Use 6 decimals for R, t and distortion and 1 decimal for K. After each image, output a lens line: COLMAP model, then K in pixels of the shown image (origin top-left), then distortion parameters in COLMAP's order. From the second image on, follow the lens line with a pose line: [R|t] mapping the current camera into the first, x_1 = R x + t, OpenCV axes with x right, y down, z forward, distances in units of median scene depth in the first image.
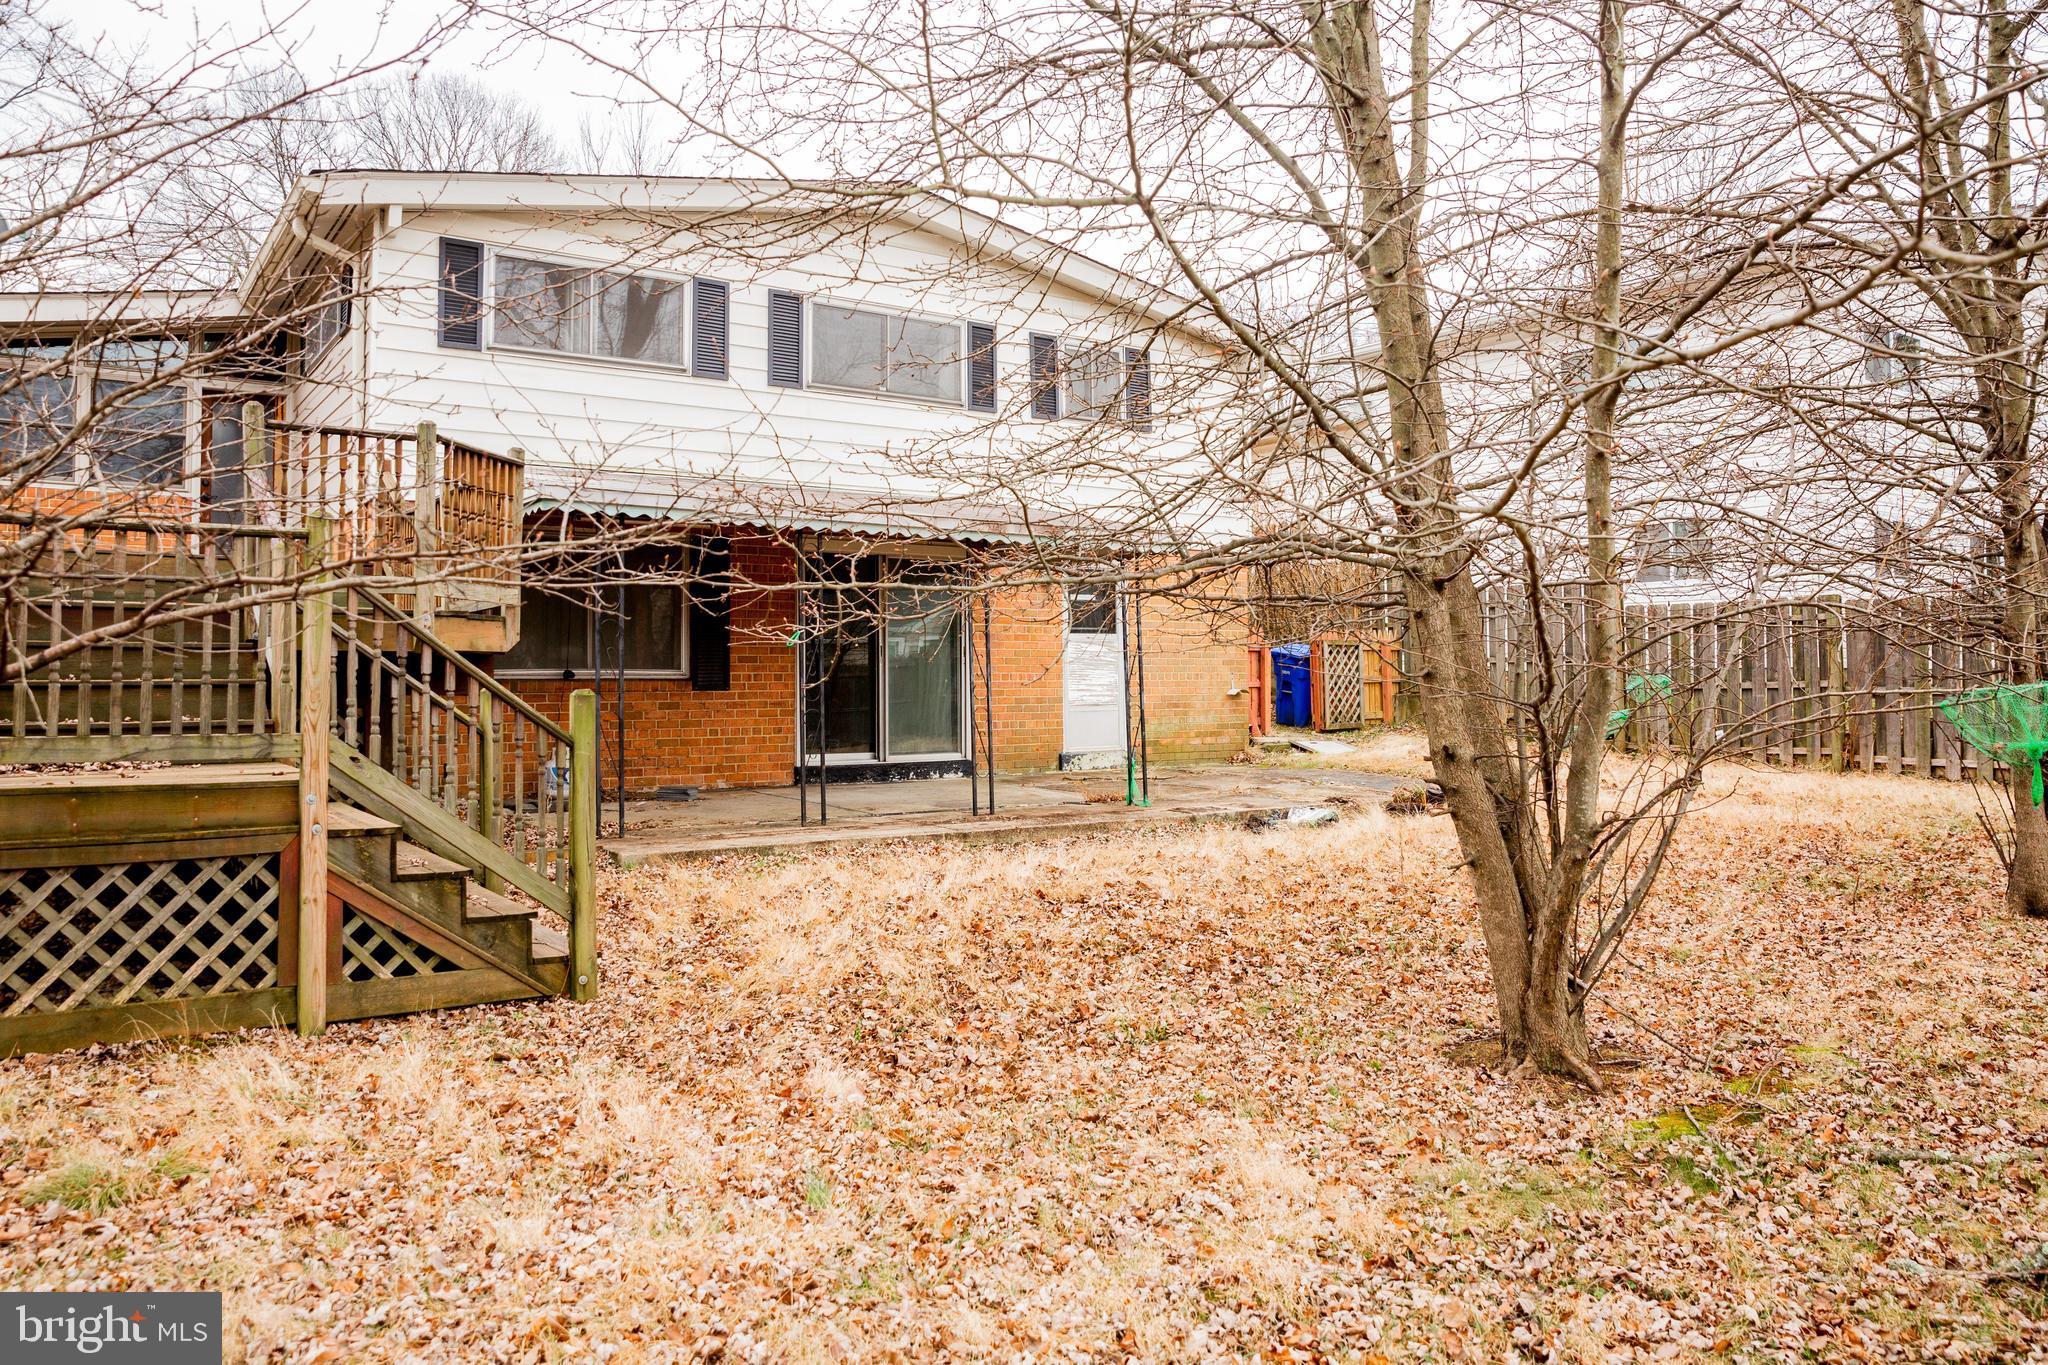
lens RADIAL K [[1436.7, 0, 1015.1], [0, 1436.7, 634.2], [0, 0, 1]] dist [-0.108158, 0.076187]
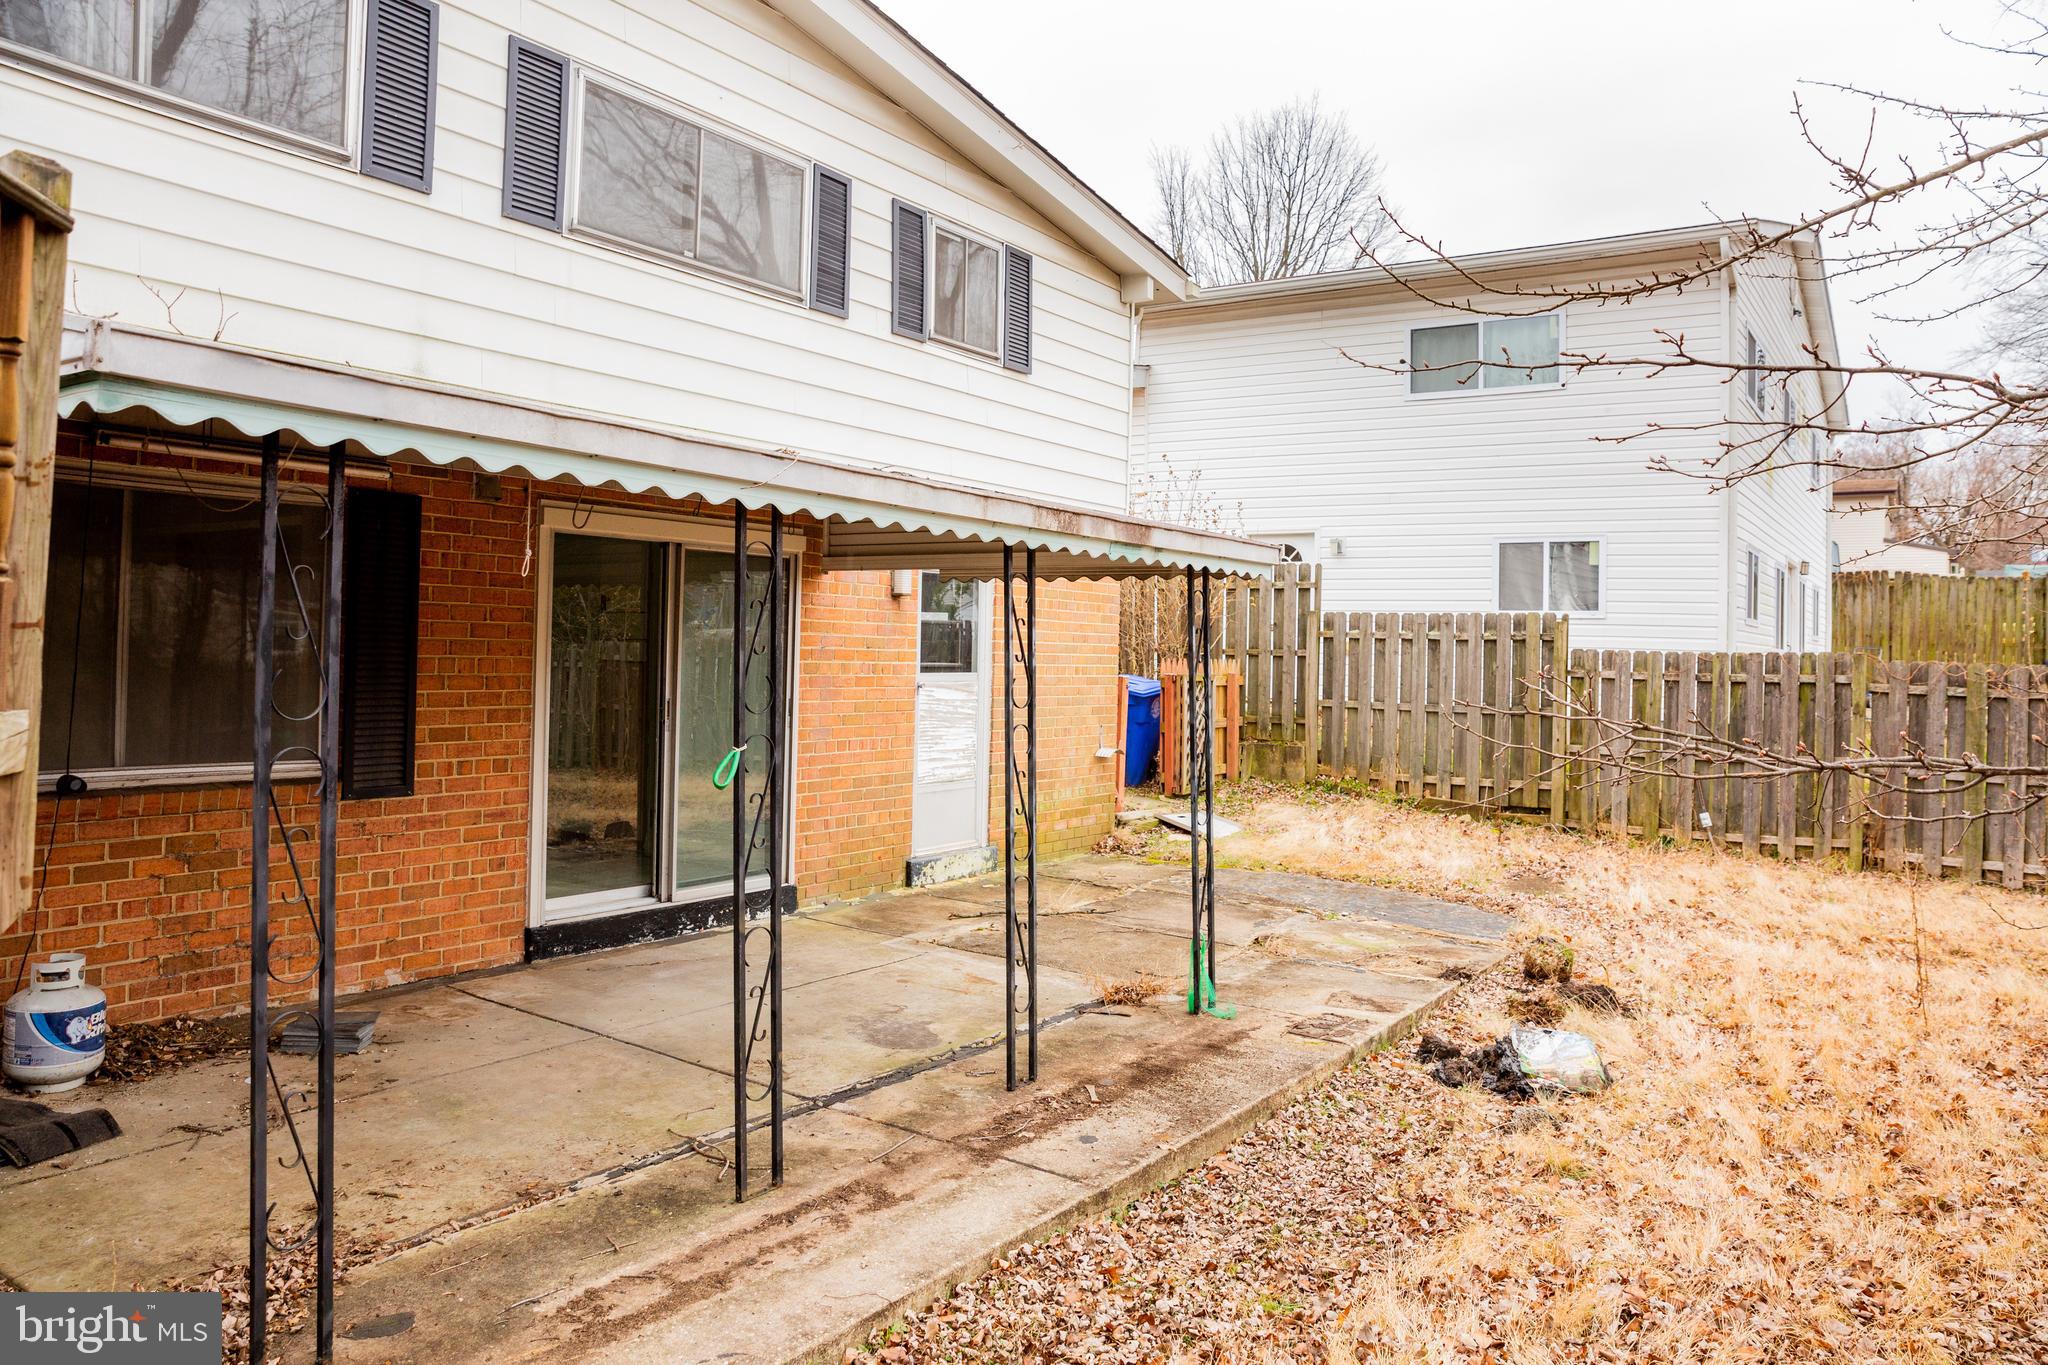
lens RADIAL K [[1436.7, 0, 1015.1], [0, 1436.7, 634.2], [0, 0, 1]] dist [-0.108158, 0.076187]
pose [[0.939048, 0.032554, 0.342241, -0.156600], [-0.040634, 0.999038, 0.016465, -0.032981], [-0.341376, -0.029369, 0.939468, 0.409822]]
